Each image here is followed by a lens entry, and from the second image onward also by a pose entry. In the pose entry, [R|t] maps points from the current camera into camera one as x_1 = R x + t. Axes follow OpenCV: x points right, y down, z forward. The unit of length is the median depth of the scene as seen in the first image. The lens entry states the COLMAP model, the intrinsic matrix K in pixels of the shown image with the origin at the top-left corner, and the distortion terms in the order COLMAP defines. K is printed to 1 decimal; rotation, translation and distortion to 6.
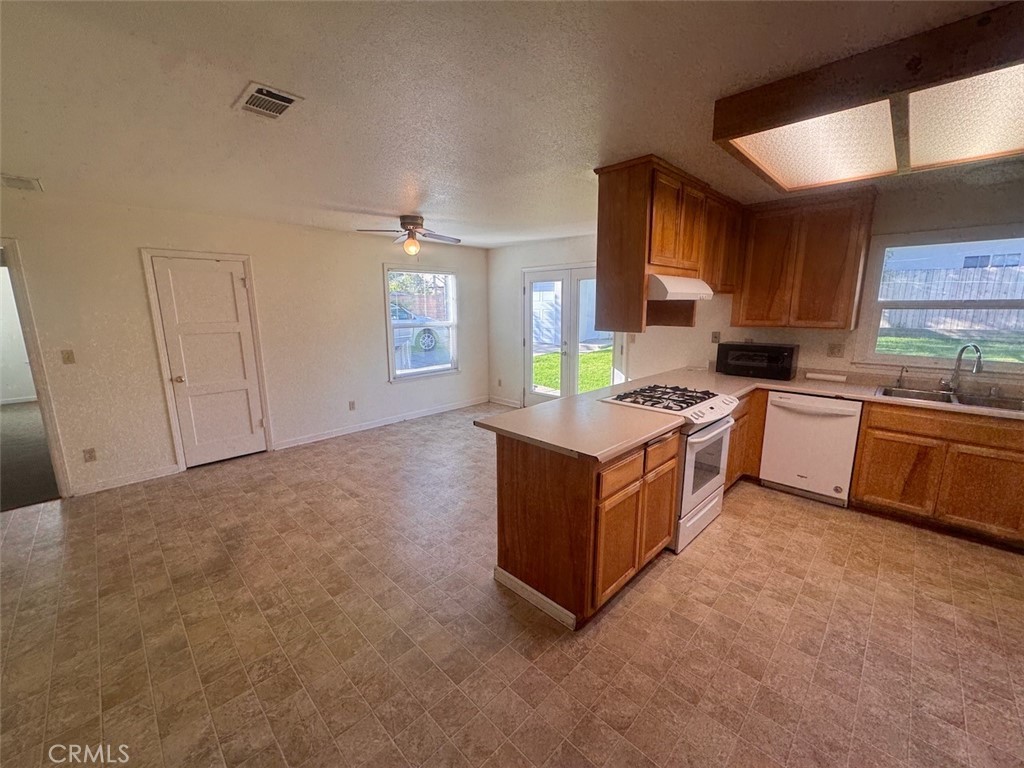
lens RADIAL K [[410.2, 0, 512.0], [0, 410.2, 384.0], [0, 0, 1]] dist [-0.001762, -0.000029]
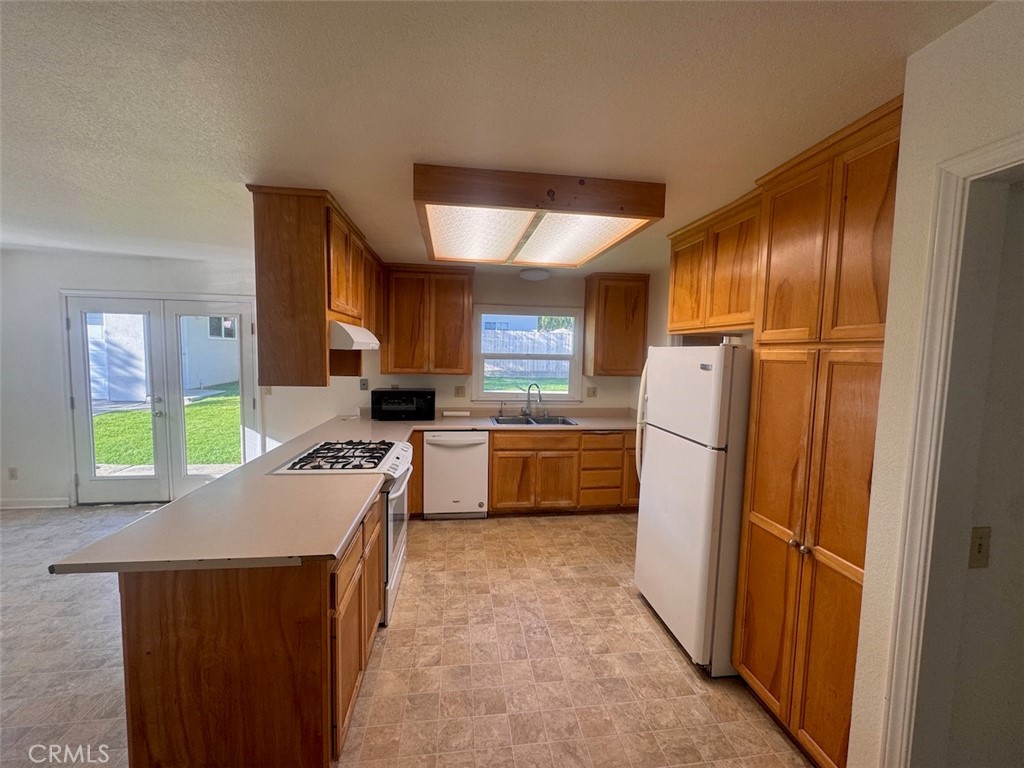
lens RADIAL K [[410.2, 0, 512.0], [0, 410.2, 384.0], [0, 0, 1]] dist [-0.001762, -0.000029]
pose [[0.613197, -0.040691, 0.788882, -0.112031], [0.122714, 0.991455, -0.044246, -0.038754], [-0.780340, 0.123938, 0.612950, 0.146379]]
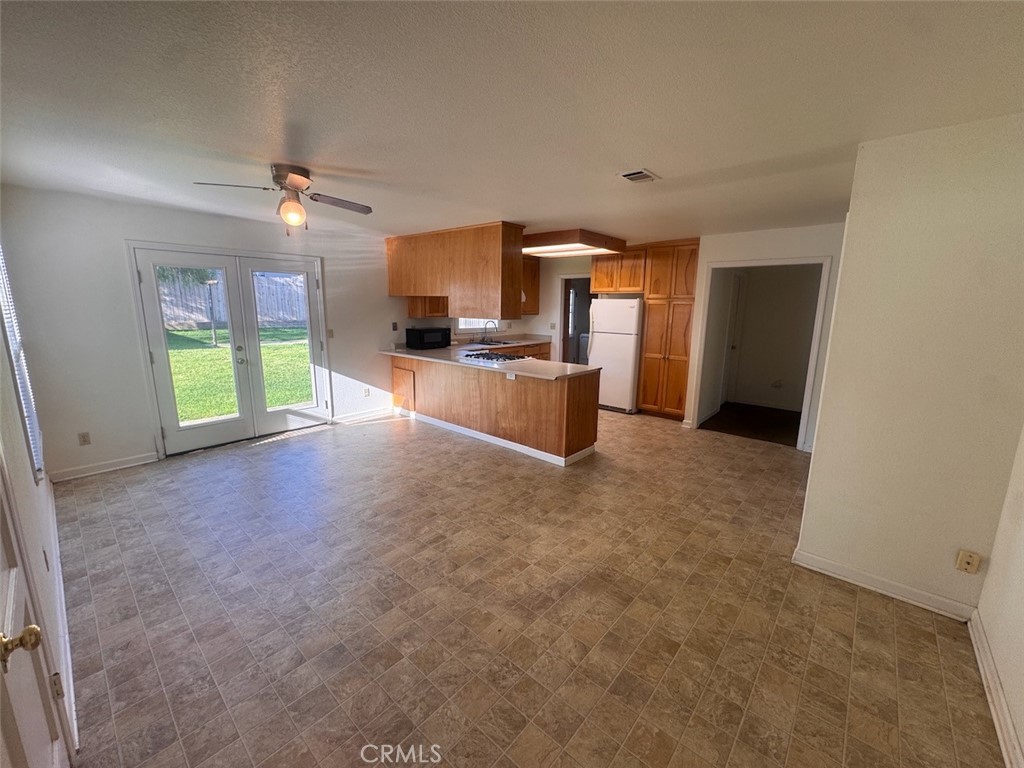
lens RADIAL K [[411.0, 0, 509.4], [0, 411.0, 386.7], [0, 0, 1]] dist [-0.000431, -0.000020]
pose [[-0.049477, -0.191771, 0.980192, -1.384388], [0.176761, 0.964221, 0.197569, -0.185776], [-0.983009, 0.183035, -0.013810, 1.011686]]
